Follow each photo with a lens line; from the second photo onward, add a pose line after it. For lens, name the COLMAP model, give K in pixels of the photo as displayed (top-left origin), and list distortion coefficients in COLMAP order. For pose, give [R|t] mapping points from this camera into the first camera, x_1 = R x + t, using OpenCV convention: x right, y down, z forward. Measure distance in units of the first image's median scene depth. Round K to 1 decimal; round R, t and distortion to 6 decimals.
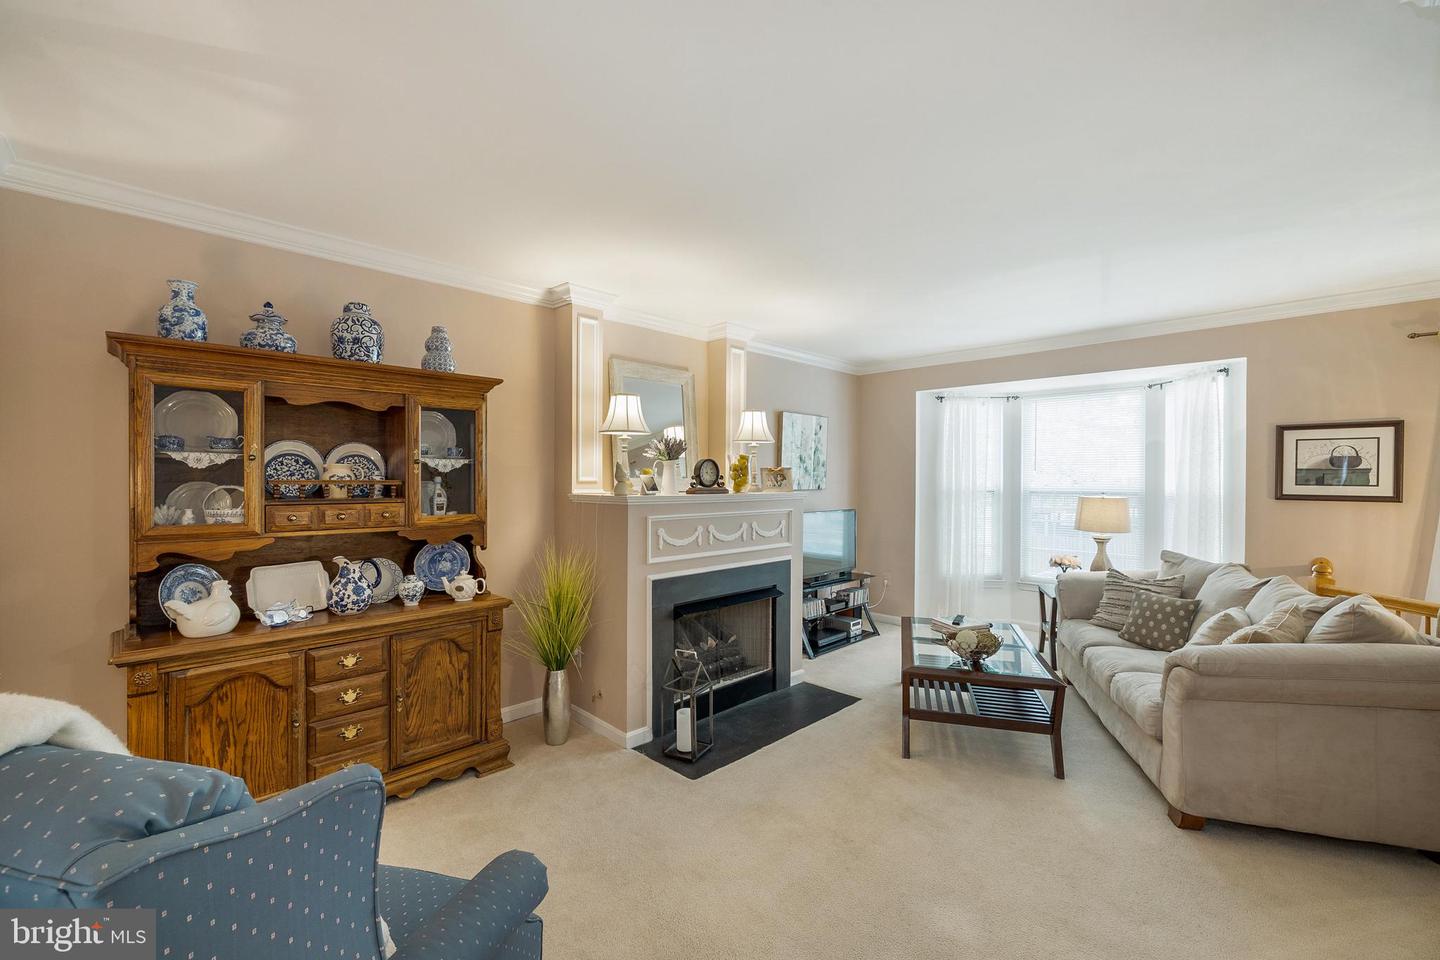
lens RADIAL K [[598.7, 0, 721.4], [0, 598.7, 482.0], [0, 0, 1]] dist [-0.000492, 0.000541]
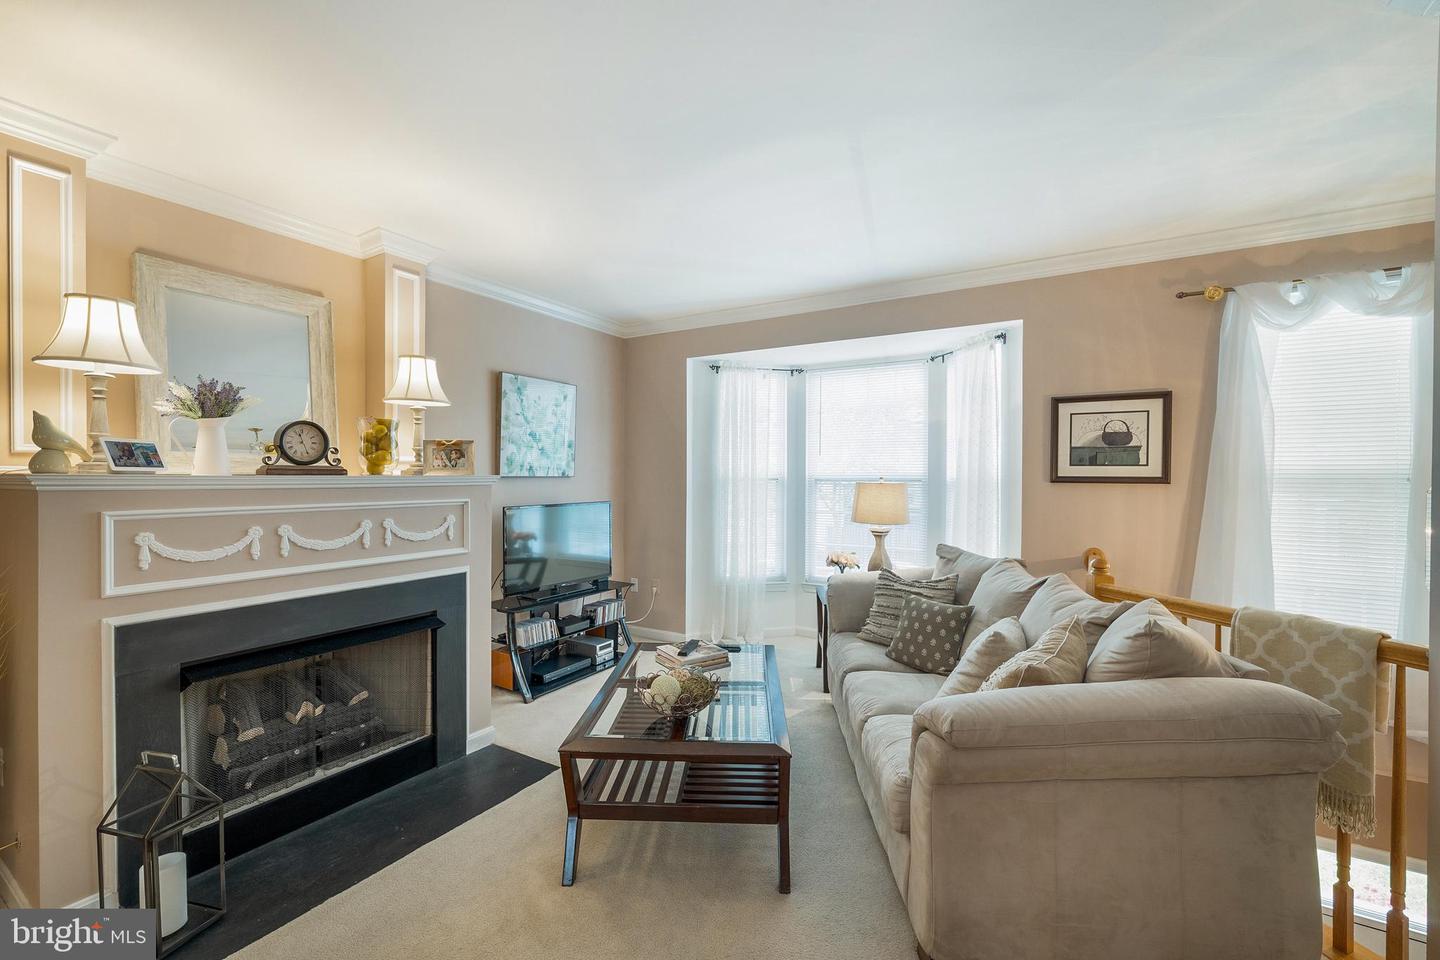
lens RADIAL K [[598.7, 0, 721.0], [0, 598.7, 481.4], [0, 0, 1]] dist [-0.000492, 0.000541]
pose [[0.969720, -0.002605, 0.244206, 0.256685], [0.001991, 0.999994, 0.002761, 0.025504], [-0.244212, -0.002191, 0.969719, 0.282842]]
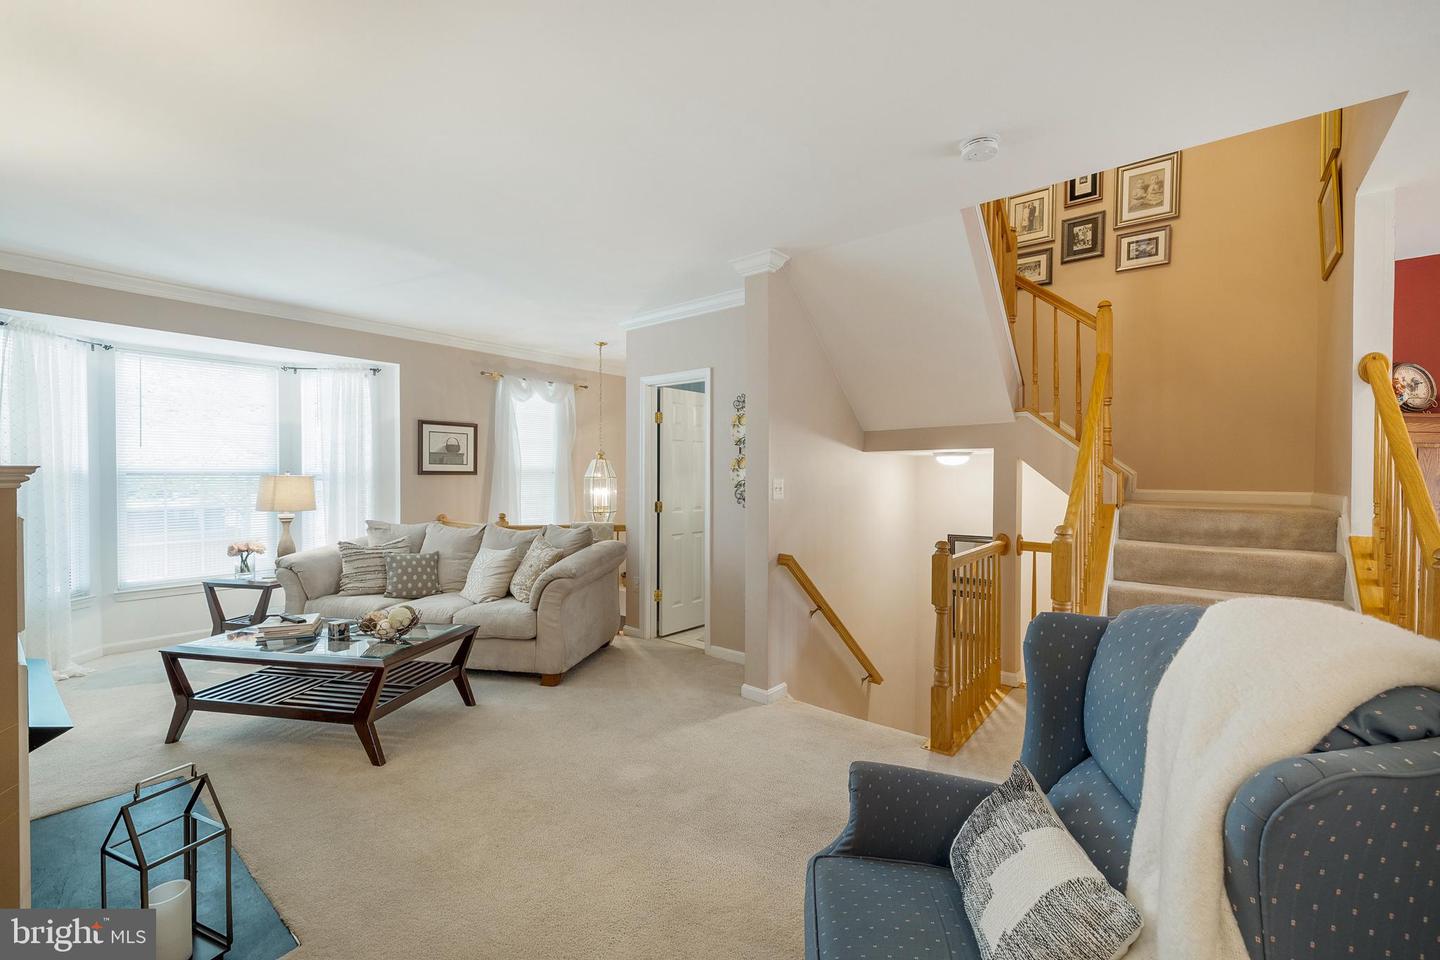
lens RADIAL K [[598.7, 0, 717.2], [0, 598.7, 481.9], [0, 0, 1]] dist [-0.000492, 0.000541]
pose [[-0.099685, -0.019928, 0.994819, -0.505283], [0.001884, 0.999794, 0.020217, 0.020455], [-0.995017, 0.003889, -0.099627, 0.485902]]
